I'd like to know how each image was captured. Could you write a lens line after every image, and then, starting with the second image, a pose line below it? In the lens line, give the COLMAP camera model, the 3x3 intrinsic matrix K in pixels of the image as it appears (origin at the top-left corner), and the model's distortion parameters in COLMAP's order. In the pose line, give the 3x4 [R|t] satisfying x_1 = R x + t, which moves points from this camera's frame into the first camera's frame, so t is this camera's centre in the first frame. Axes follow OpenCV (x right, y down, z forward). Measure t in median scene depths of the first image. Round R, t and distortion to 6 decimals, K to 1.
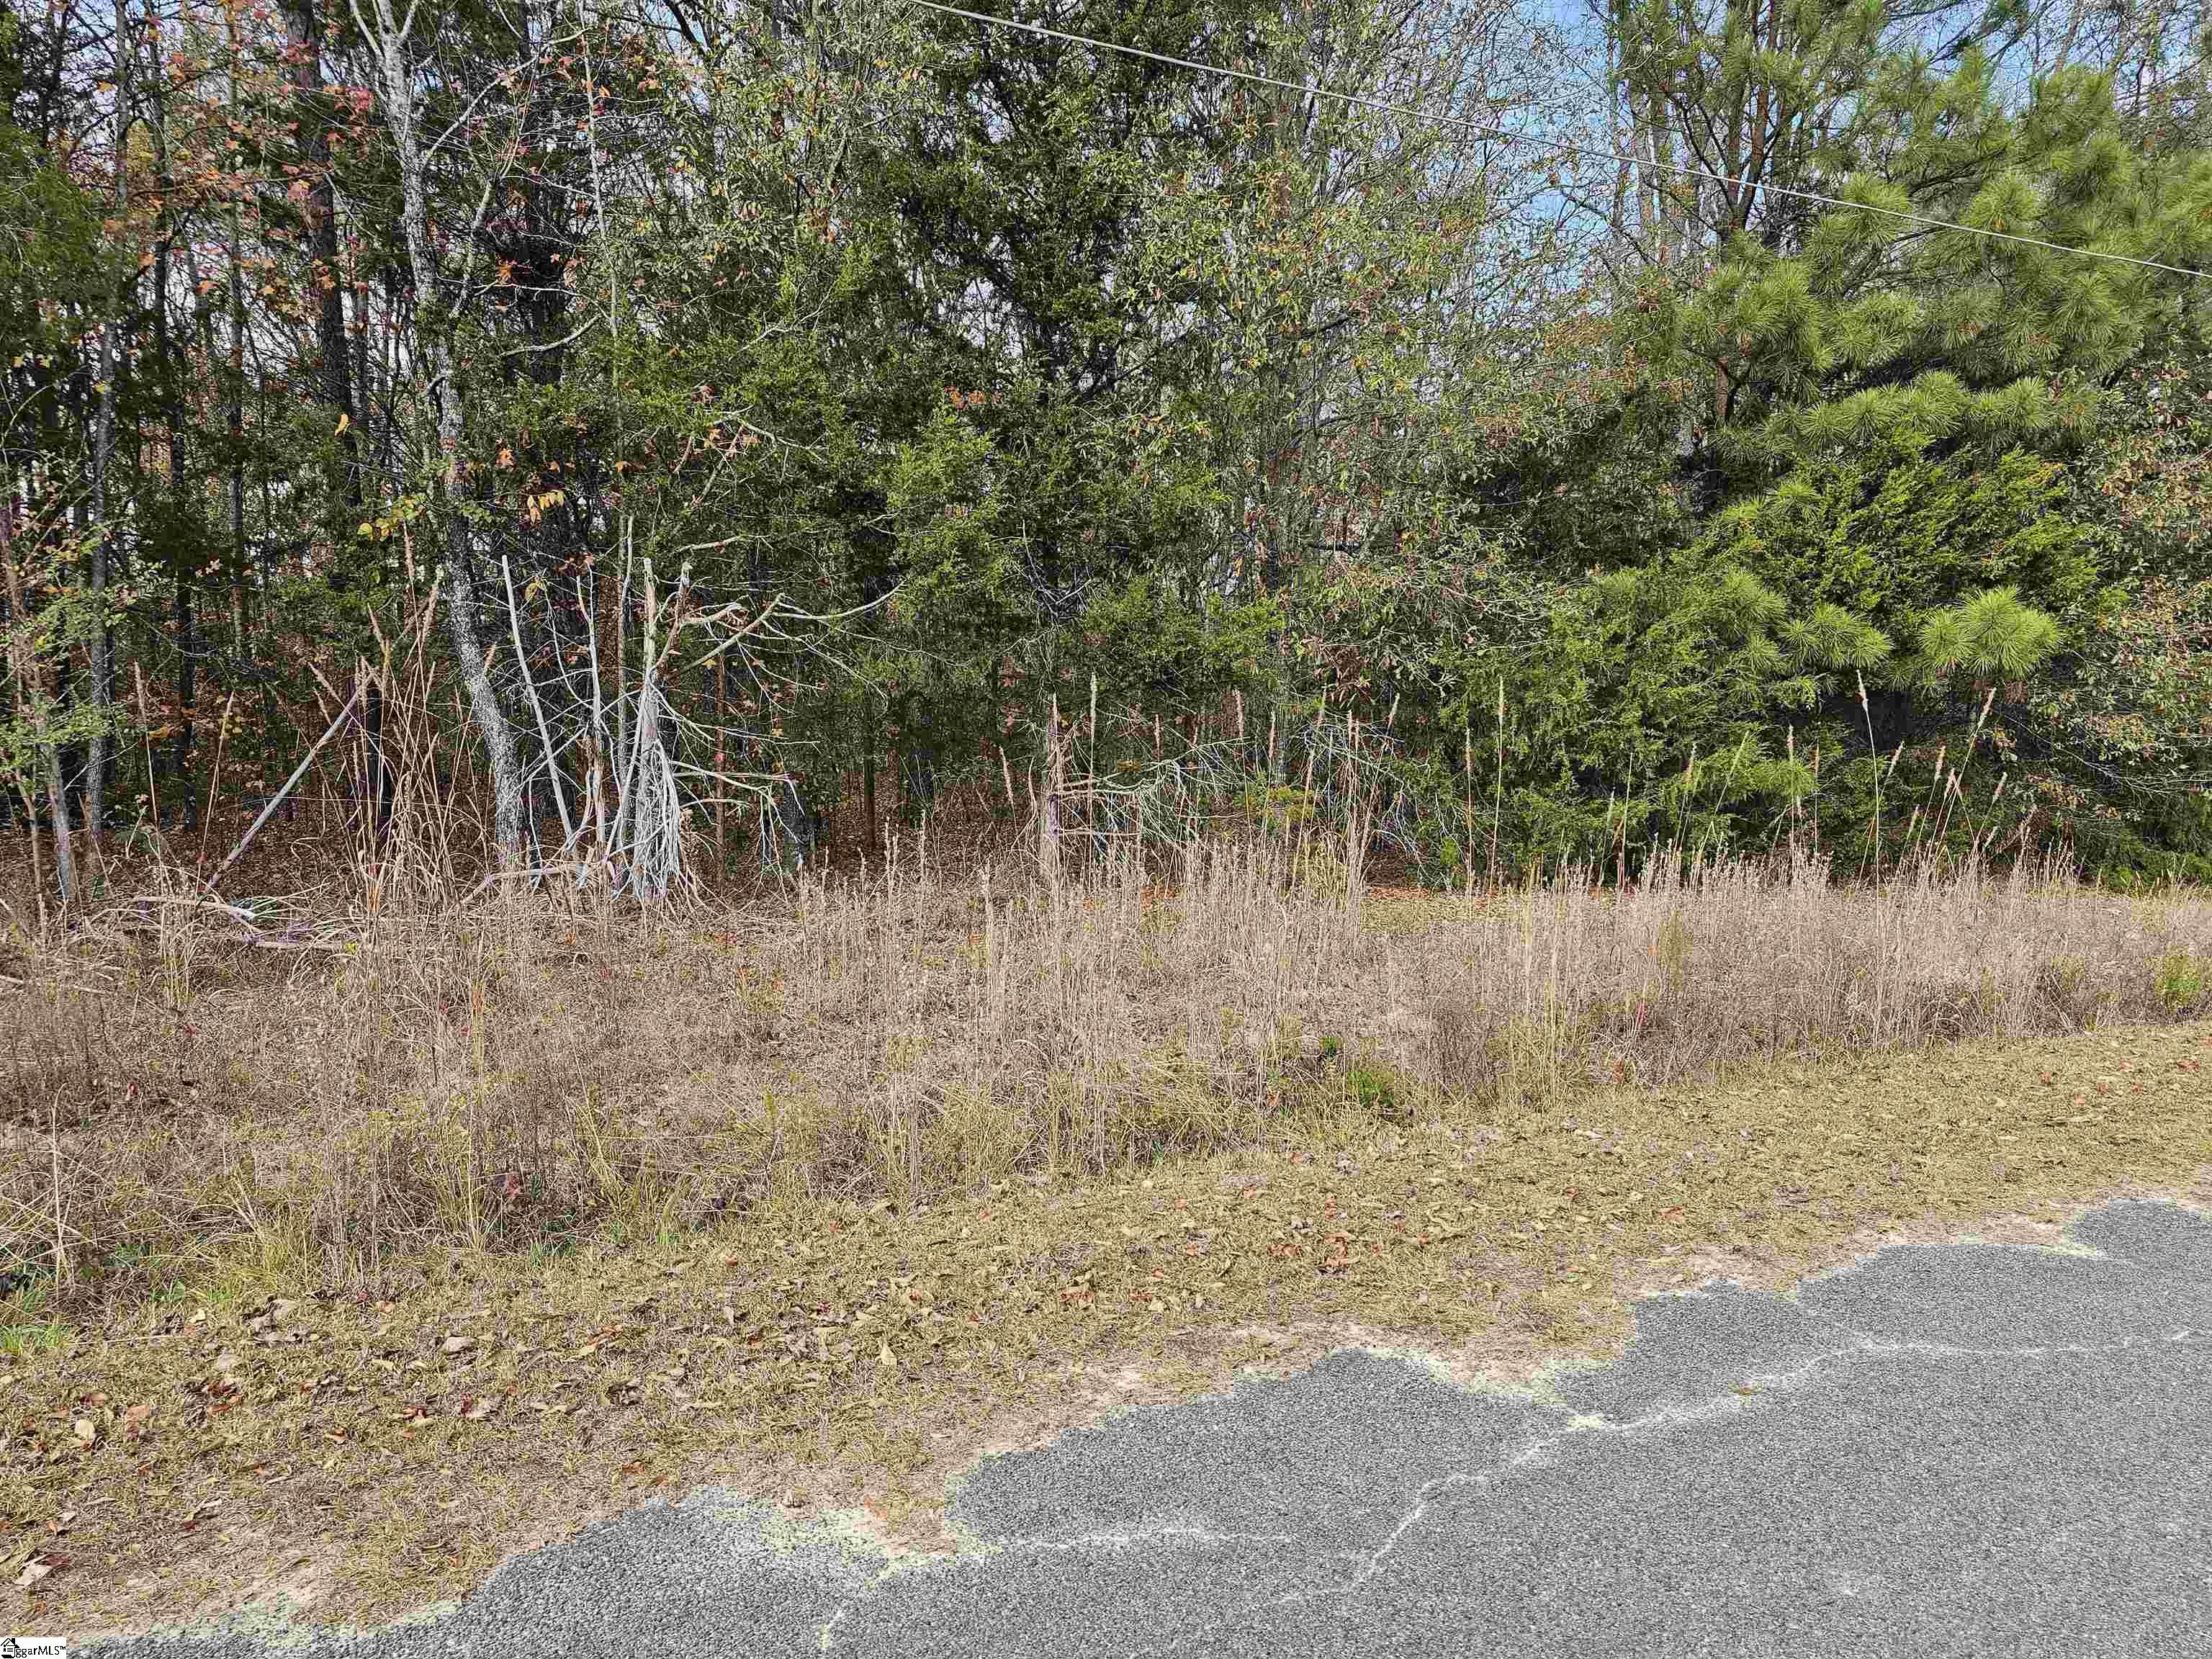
lens RADIAL K [[1494.5, 0, 1112.3], [0, 1494.5, 838.4], [0, 0, 1]] dist [0.072244, -0.070917]
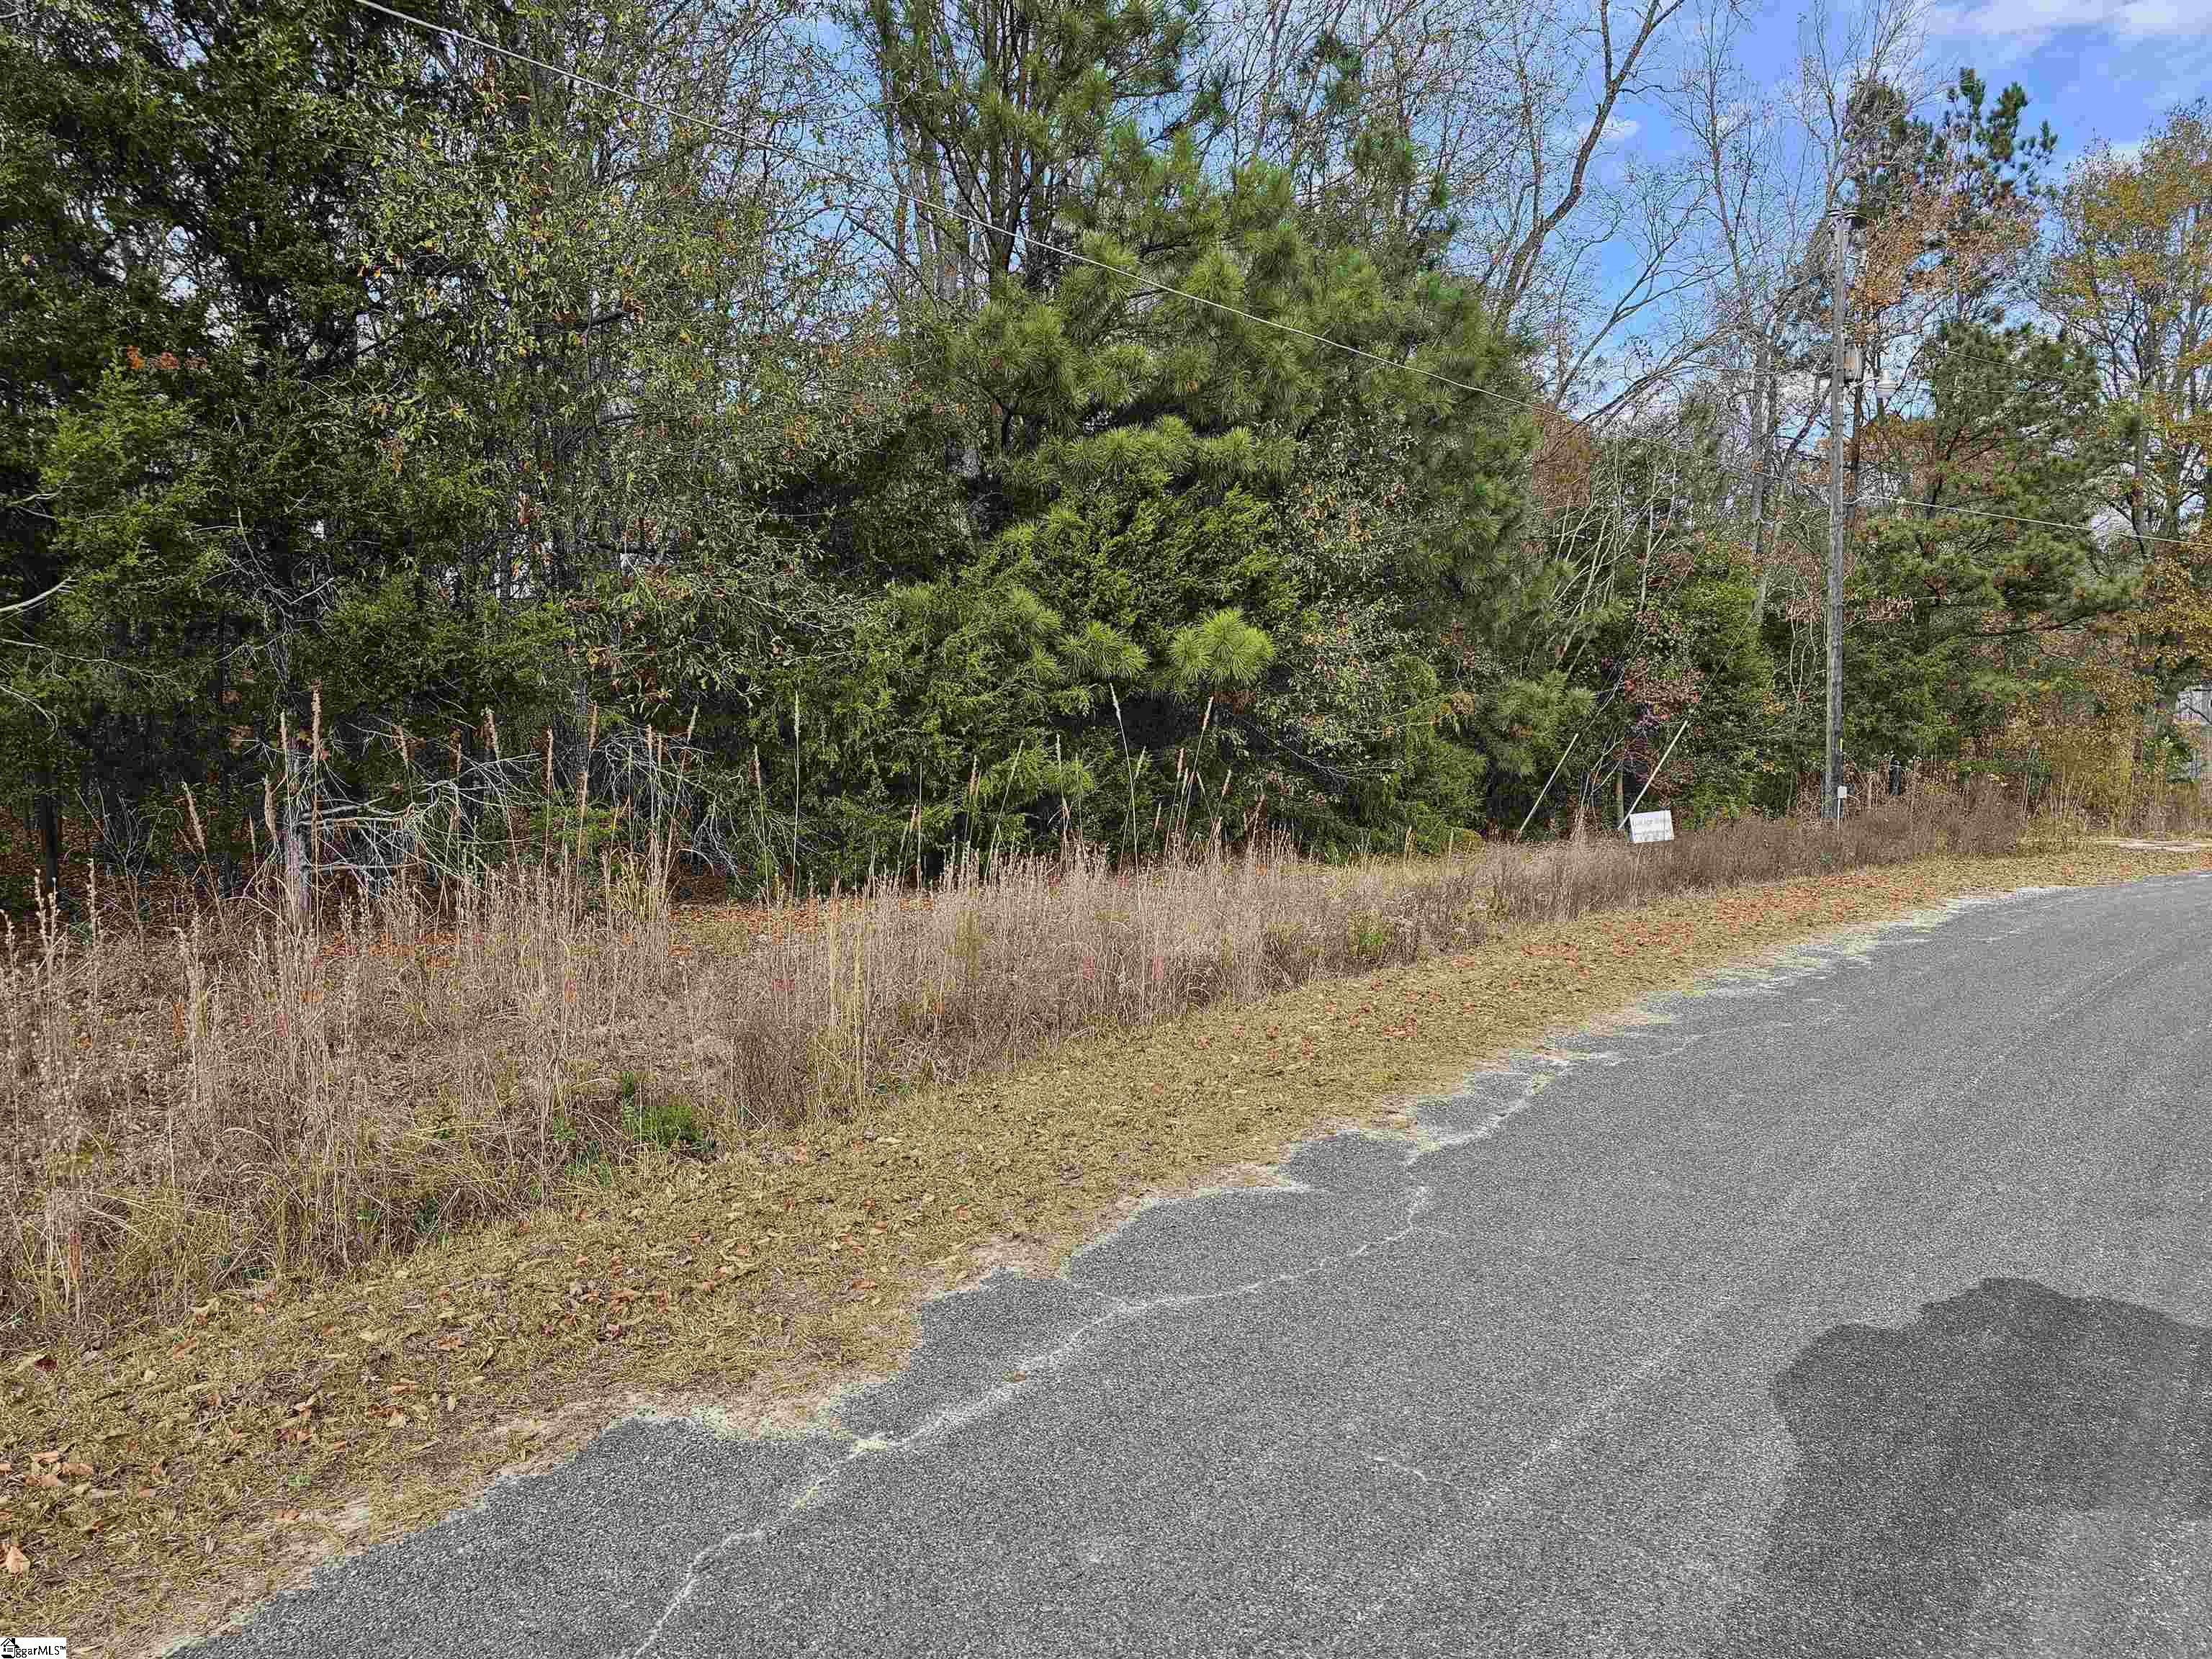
lens RADIAL K [[1494.5, 0, 1112.3], [0, 1494.5, 838.4], [0, 0, 1]] dist [0.072244, -0.070917]
pose [[0.904350, -0.051201, 0.423708, 0.013969], [0.052903, 0.998570, 0.007753, -0.003628], [-0.423499, 0.015403, 0.905765, 0.004891]]
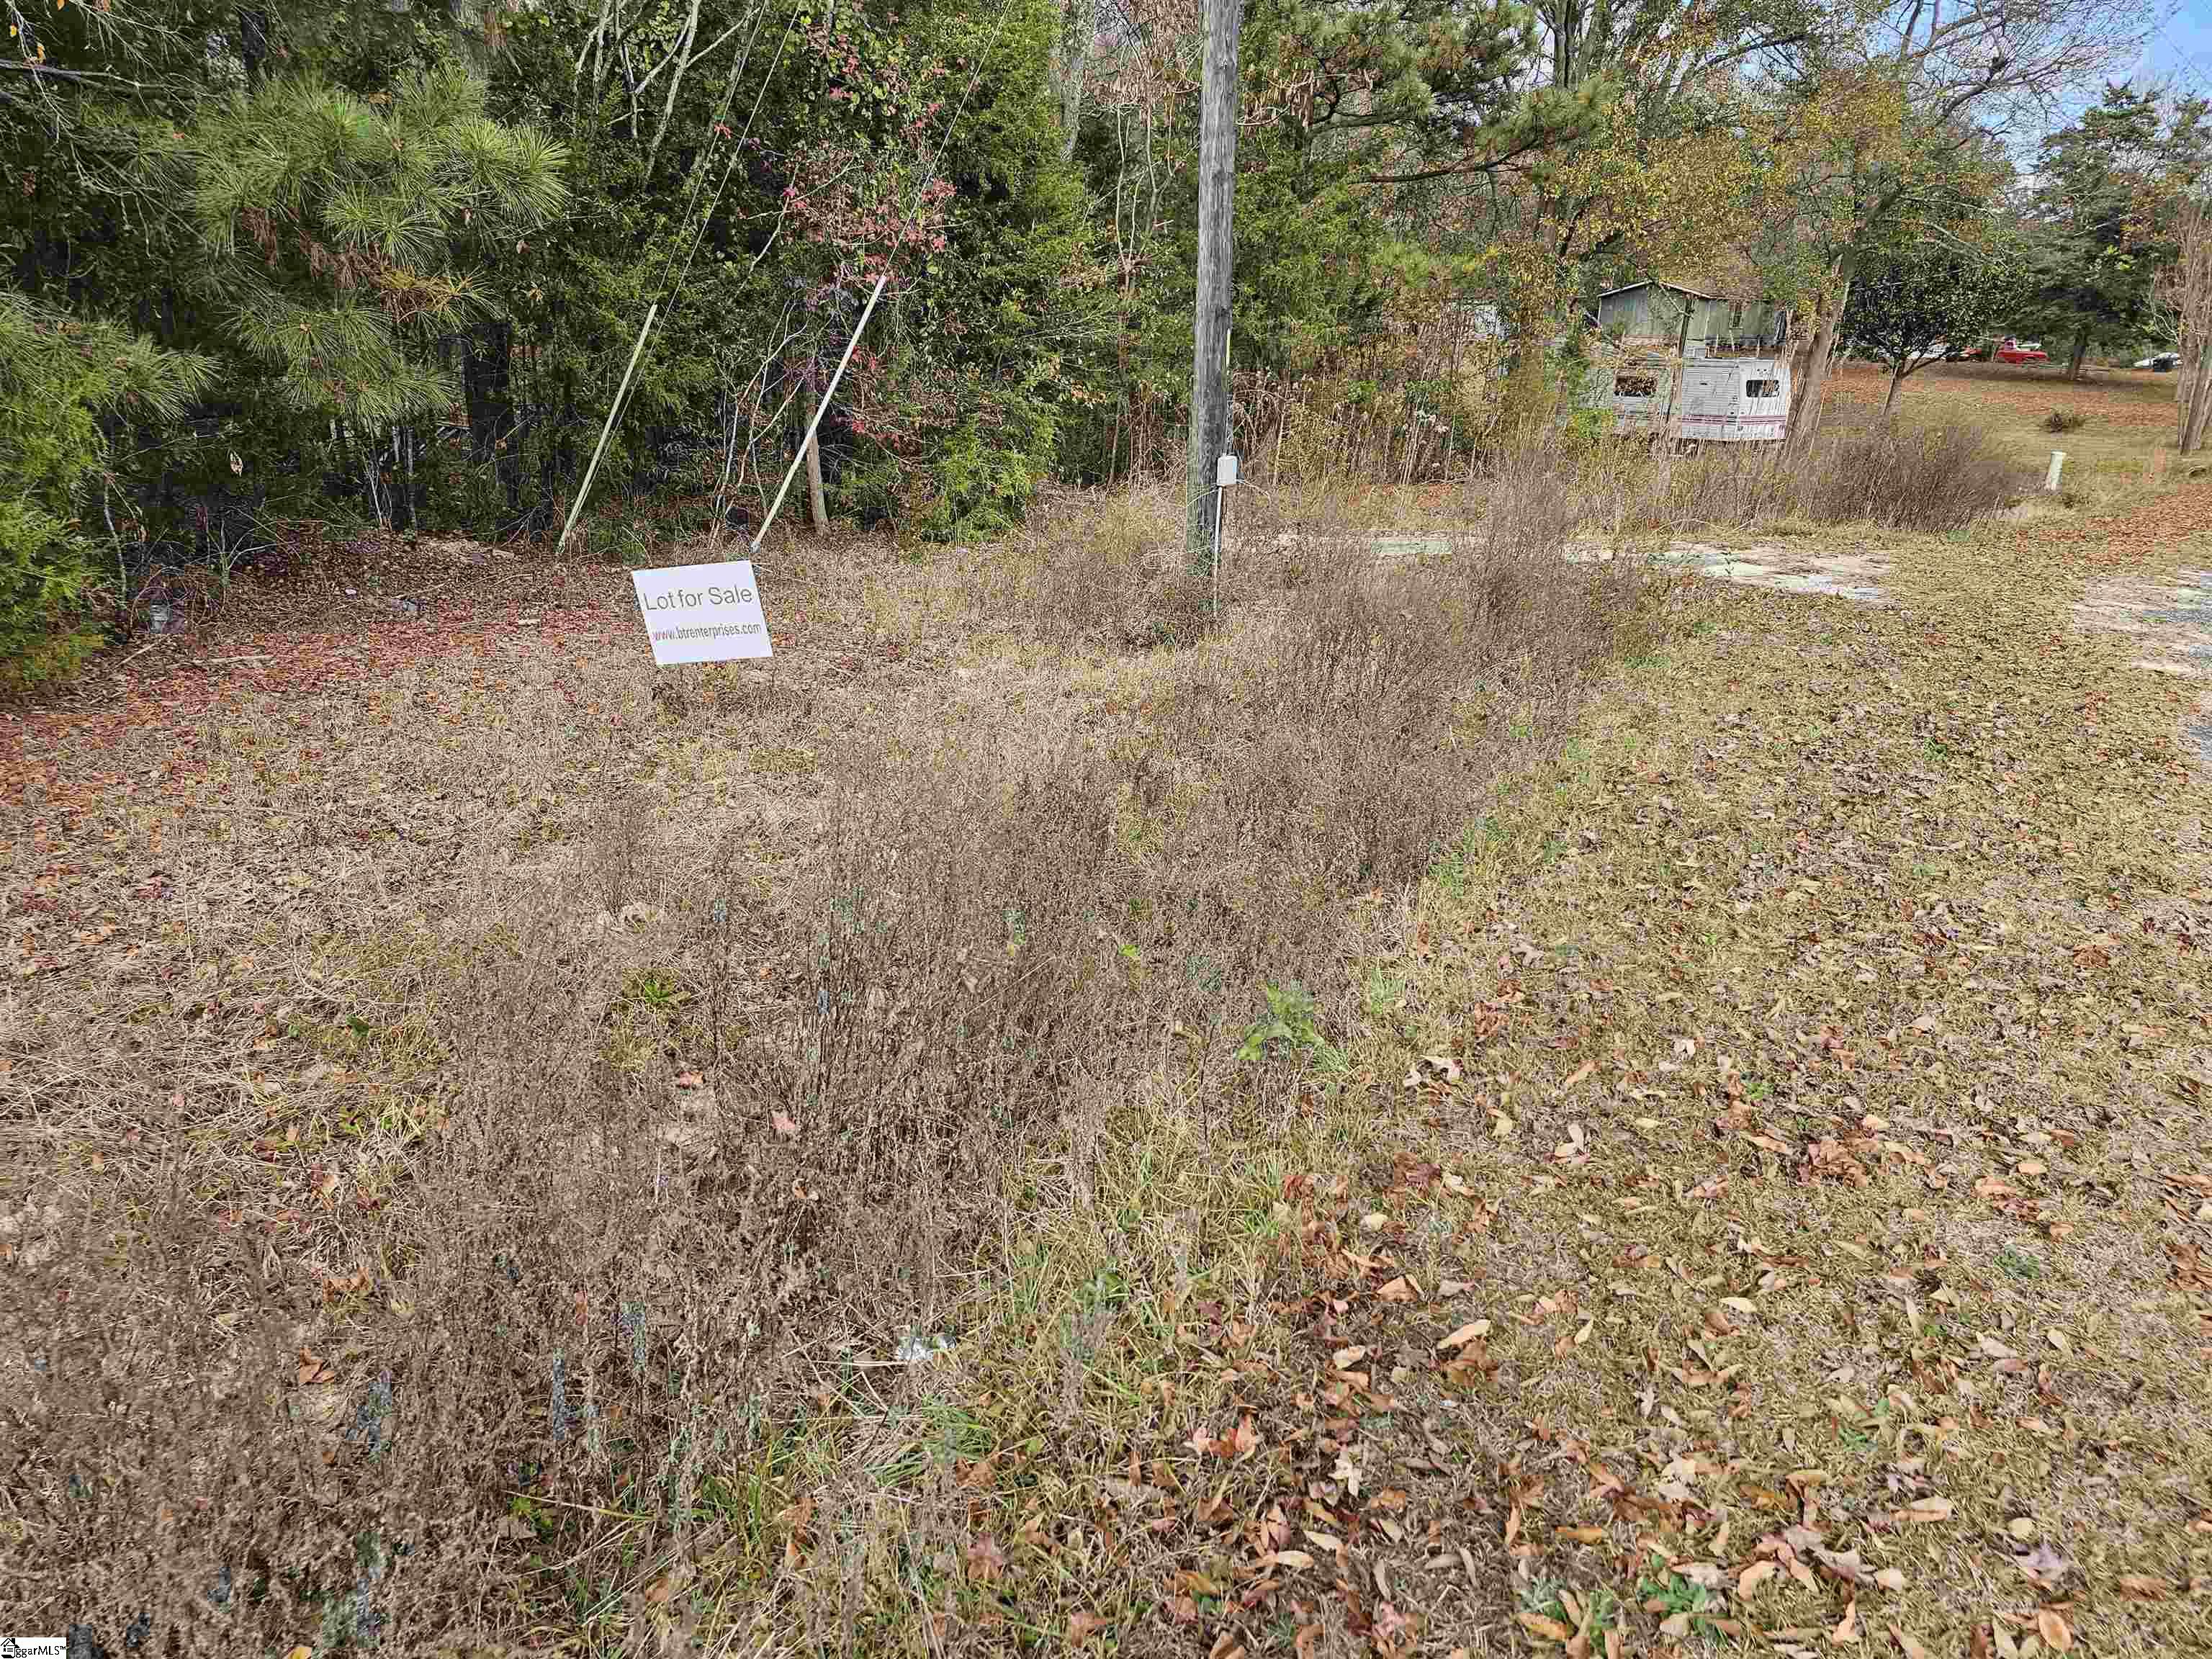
lens RADIAL K [[1494.5, 0, 1112.3], [0, 1494.5, 838.4], [0, 0, 1]] dist [0.072244, -0.070917]
pose [[0.652413, -0.241103, 0.718490, 0.483715], [0.050709, 0.959809, 0.276037, -0.017048], [-0.756166, -0.143656, 0.638417, 0.410564]]
